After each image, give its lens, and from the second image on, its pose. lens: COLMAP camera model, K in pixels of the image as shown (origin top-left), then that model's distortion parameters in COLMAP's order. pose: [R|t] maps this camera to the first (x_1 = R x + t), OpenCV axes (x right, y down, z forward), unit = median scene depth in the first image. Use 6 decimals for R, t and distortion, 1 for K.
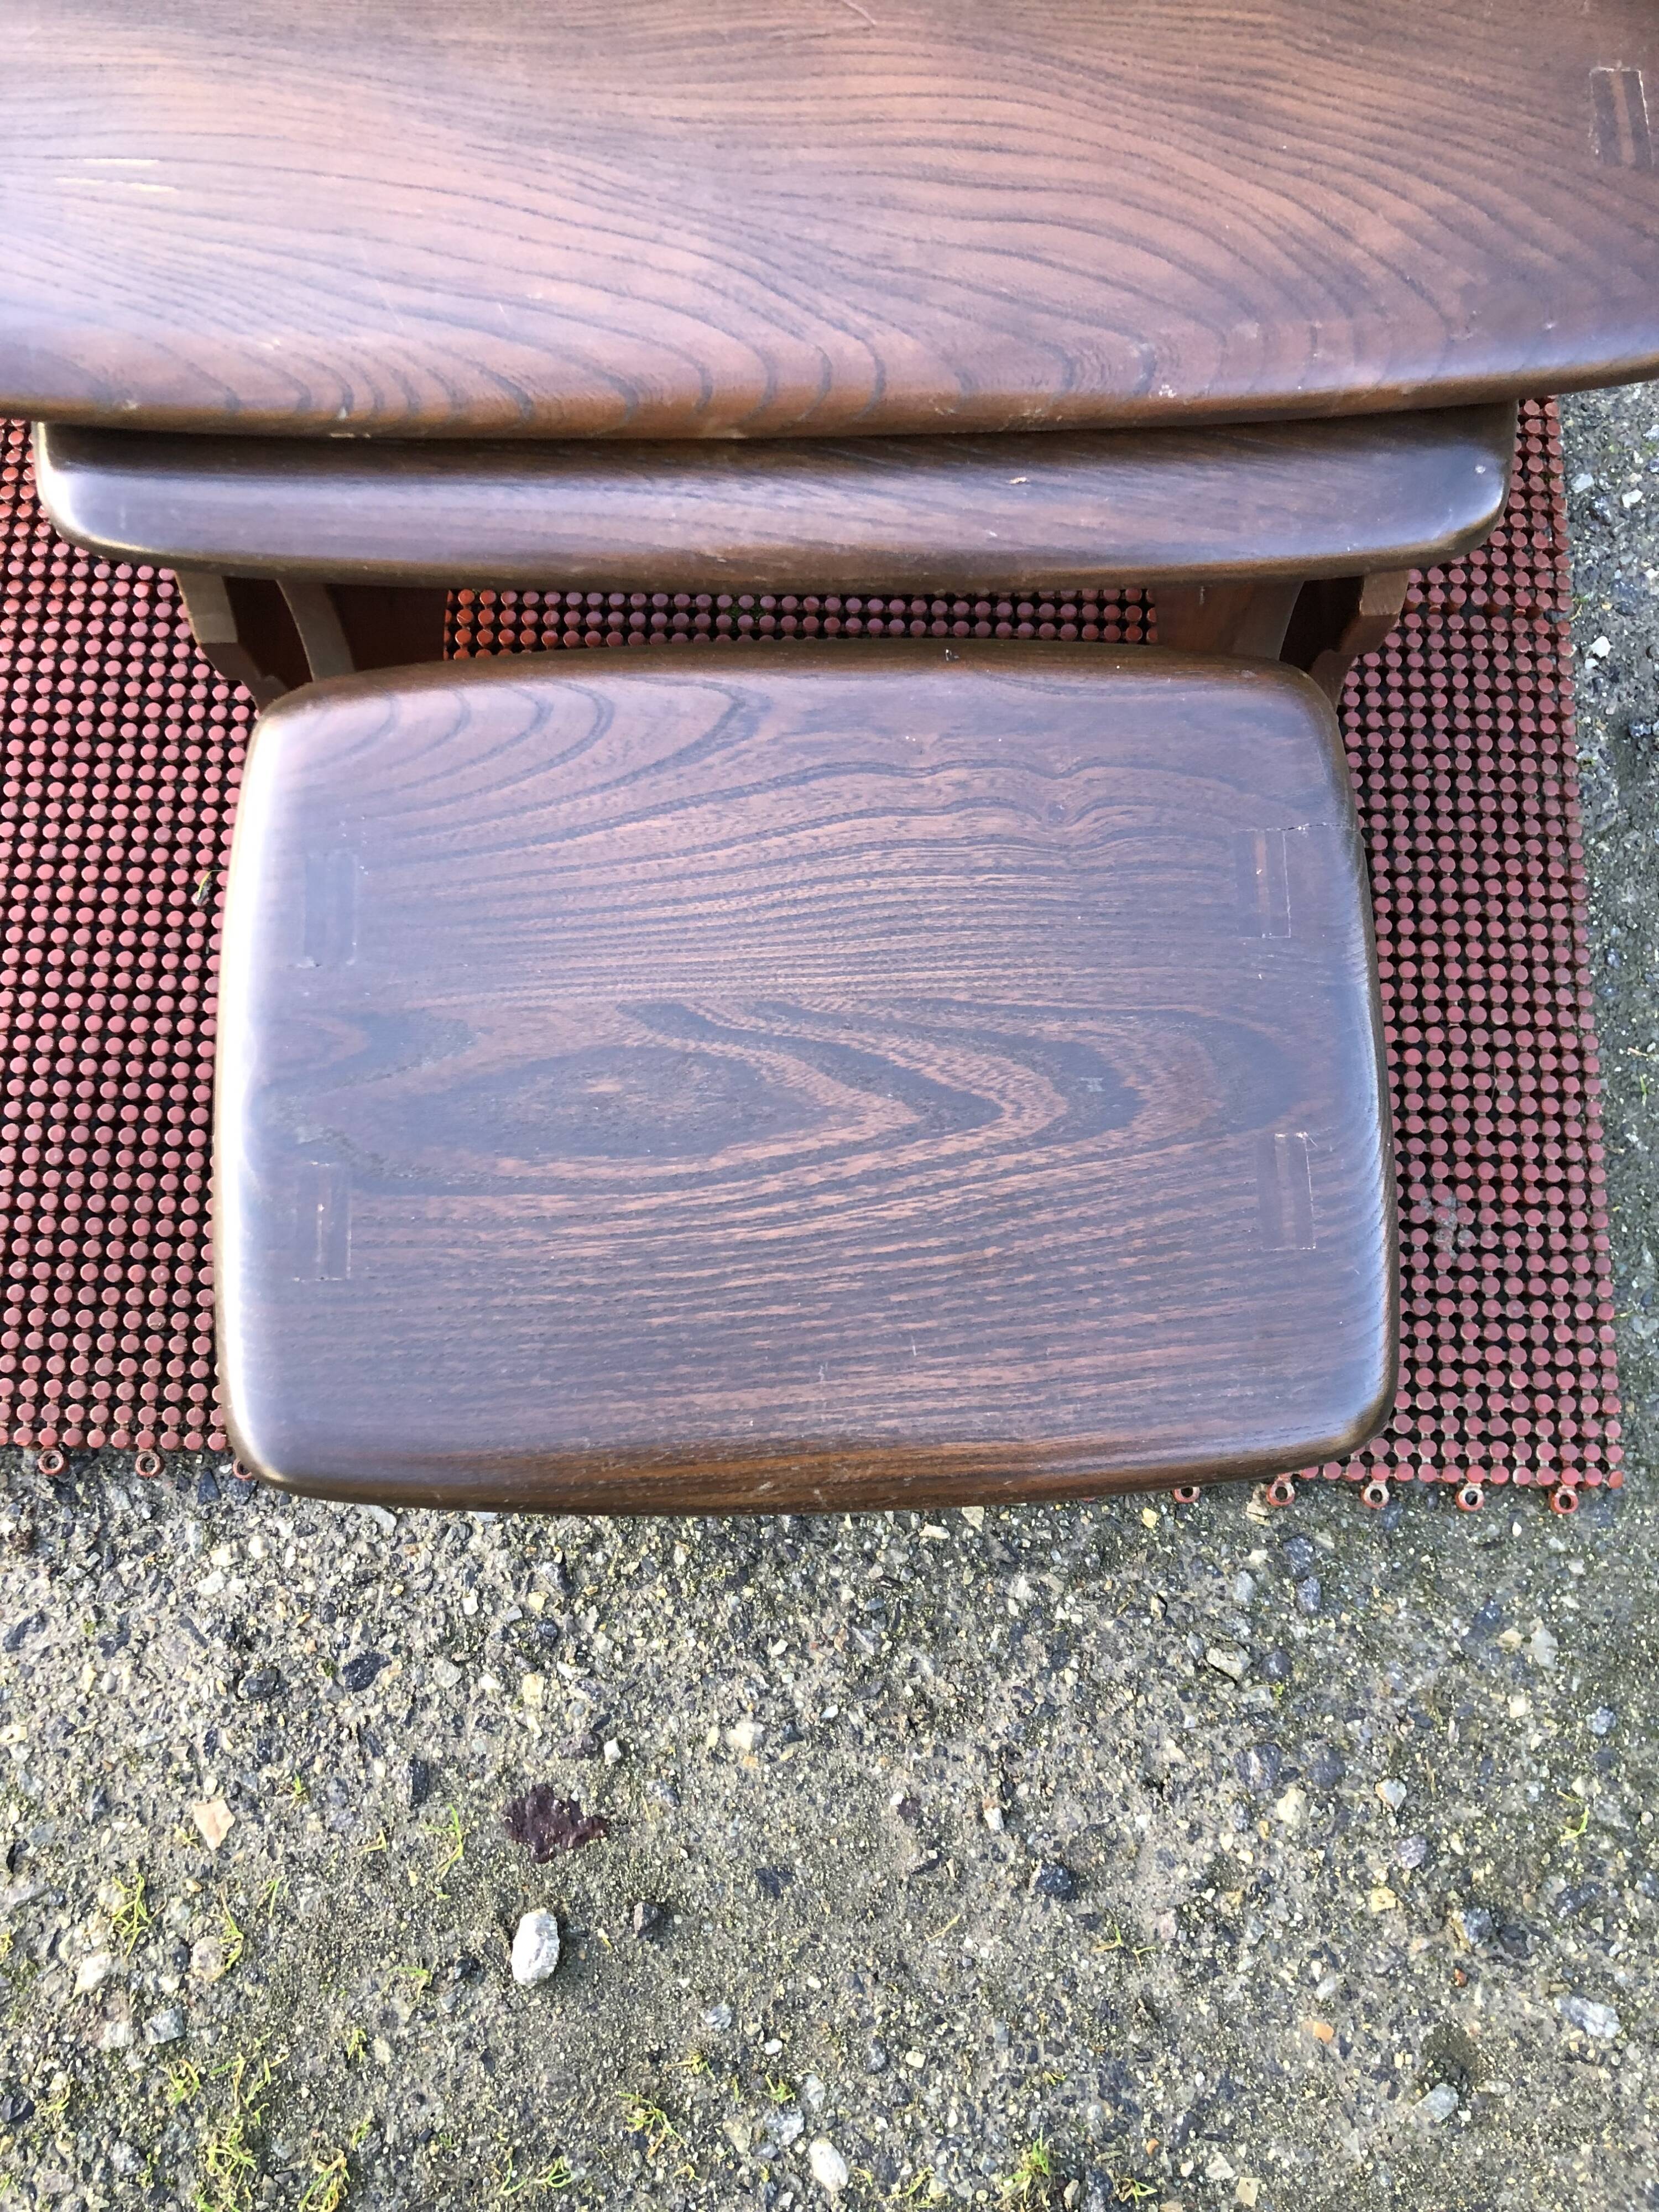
lens RADIAL K [[1823.4, 0, 844.1], [0, 1823.4, 1113.5], [0, 0, 1]] dist [0.008046, 0.011054]
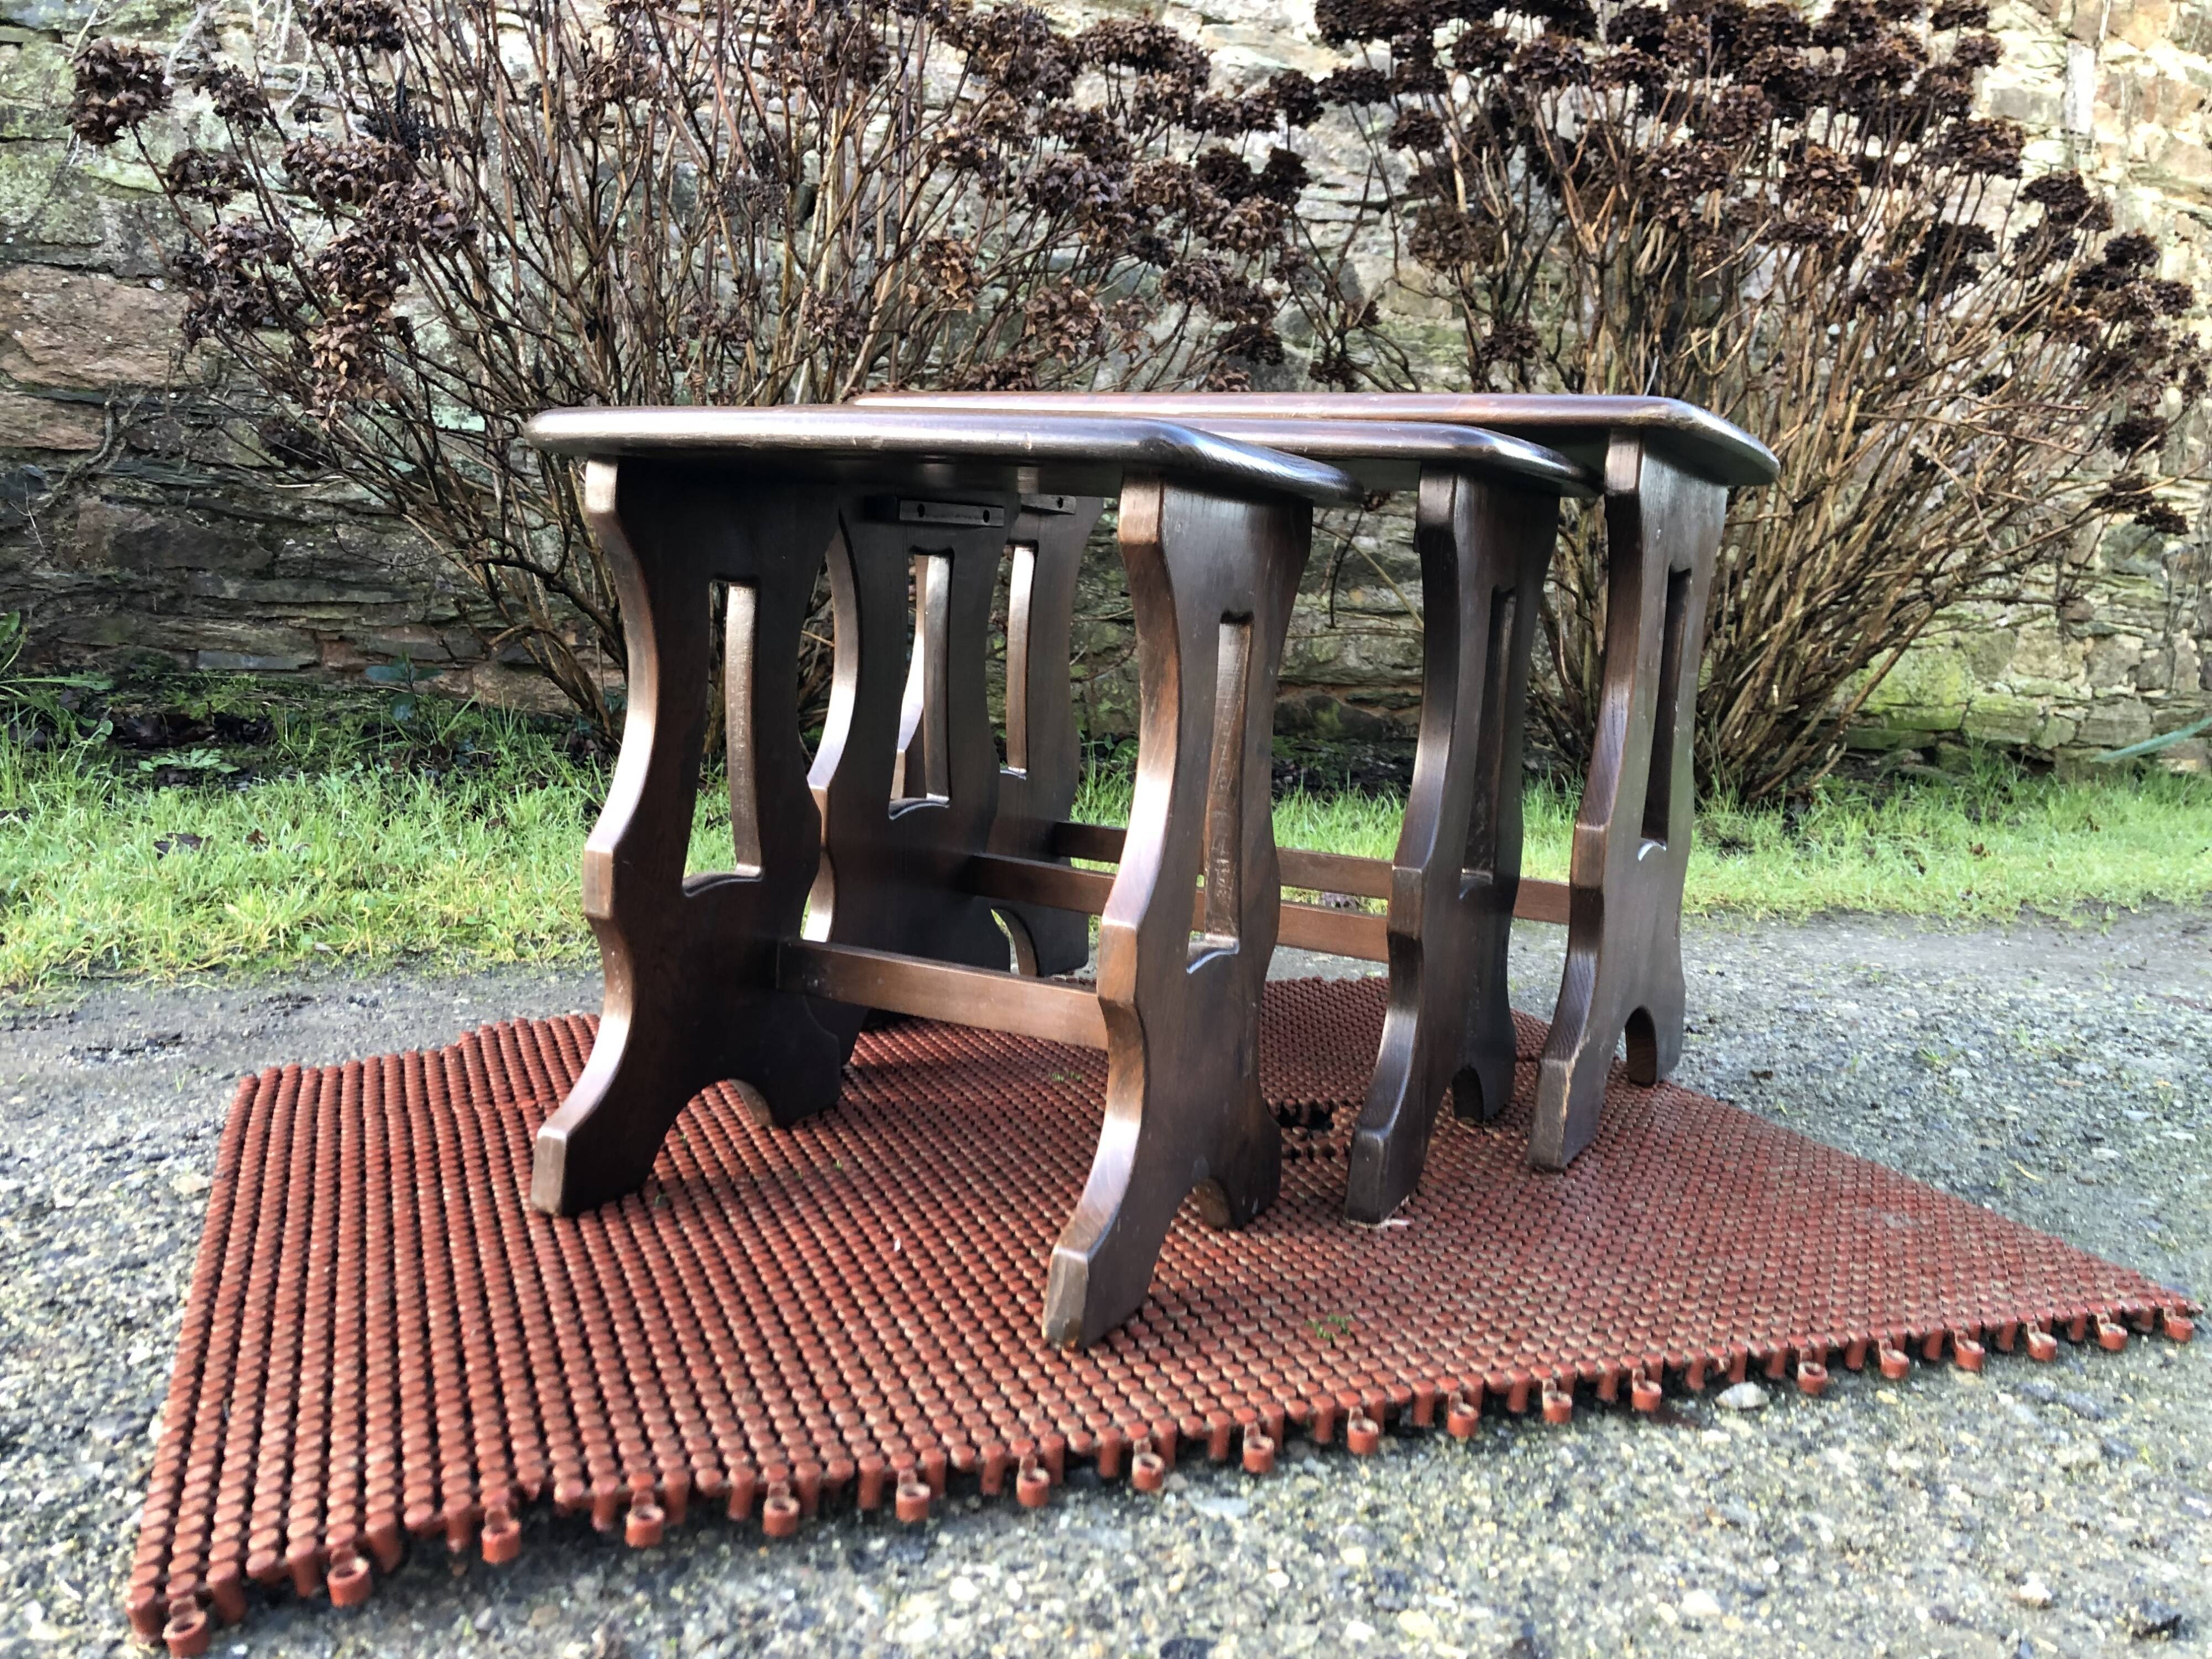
lens RADIAL K [[1818.5, 0, 1138.7], [0, 1818.5, 788.5], [0, 0, 1]] dist [0.016453, -0.000417]
pose [[0.905937, 0.009164, 0.423312, -0.555955], [0.396693, 0.331152, -0.856138, 0.752443], [-0.148026, 0.943533, 0.296368, 0.508616]]
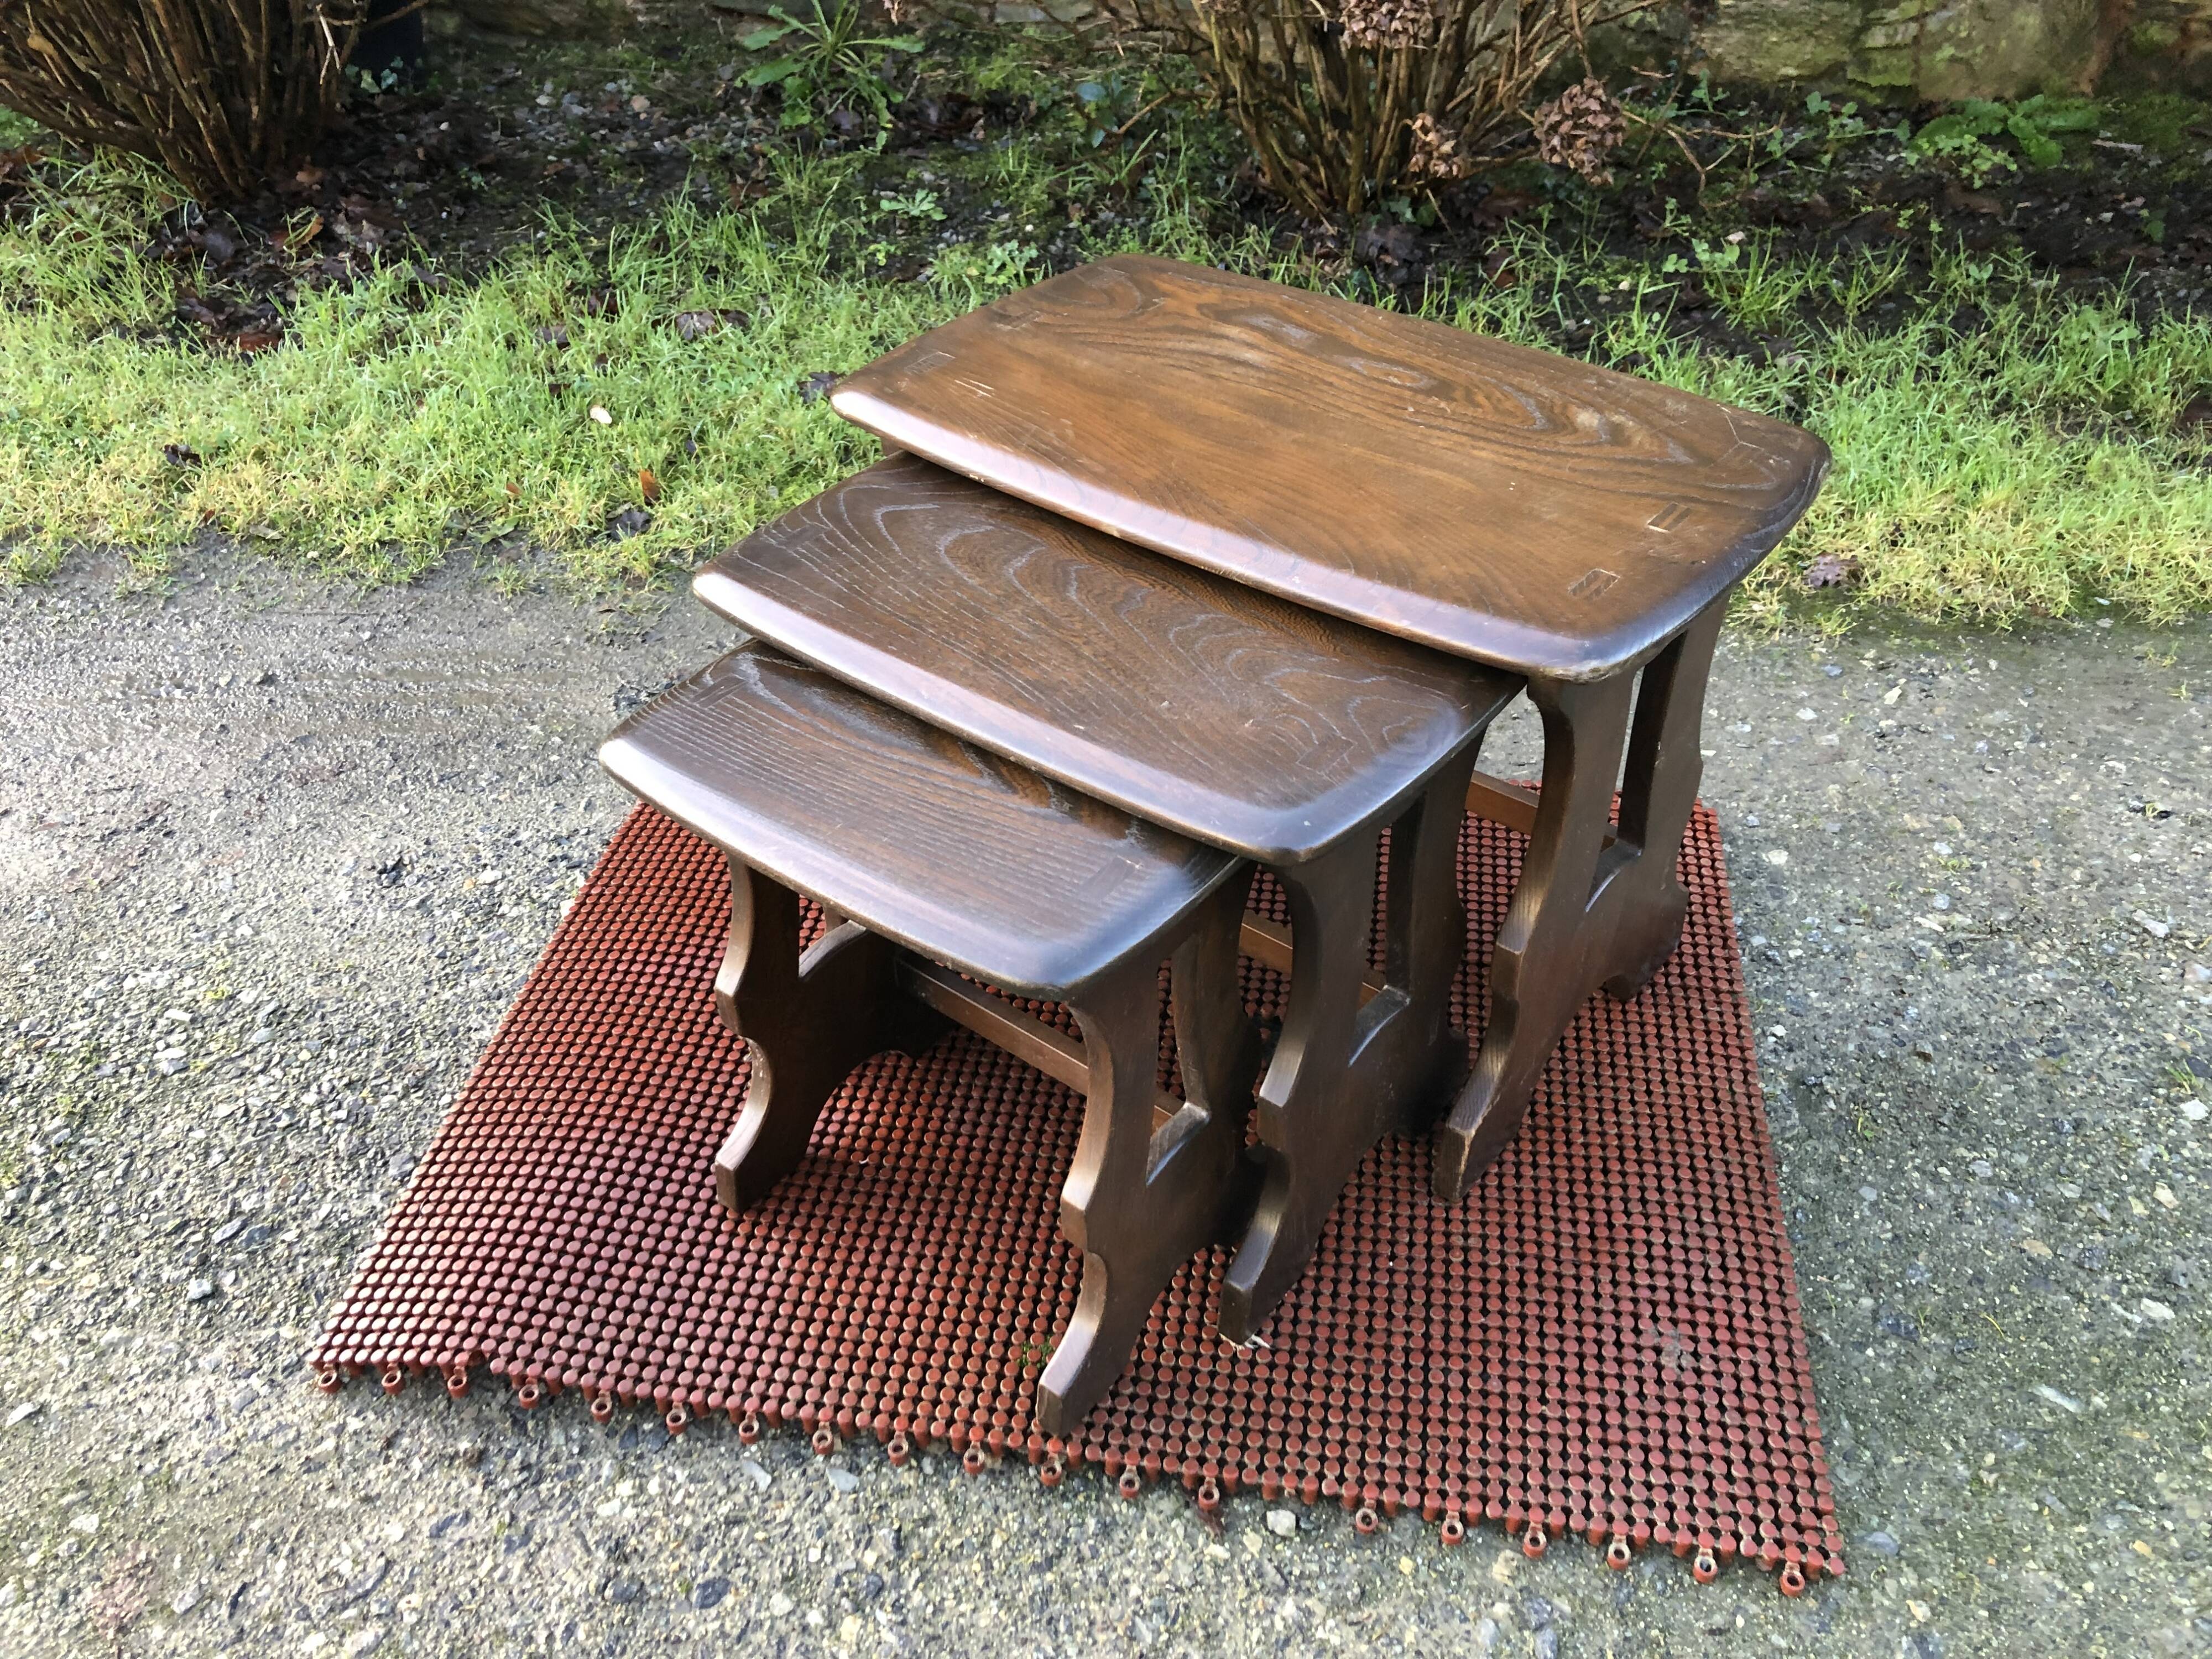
lens RADIAL K [[1817.1, 0, 1097.7], [0, 1817.1, 814.1], [0, 0, 1]] dist [-0.015803, 0.069215]
pose [[0.987322, 0.081833, -0.136007, 0.093721], [-0.149801, 0.763707, -0.627942, 0.610622], [0.052483, 0.640355, 0.766284, -0.185410]]
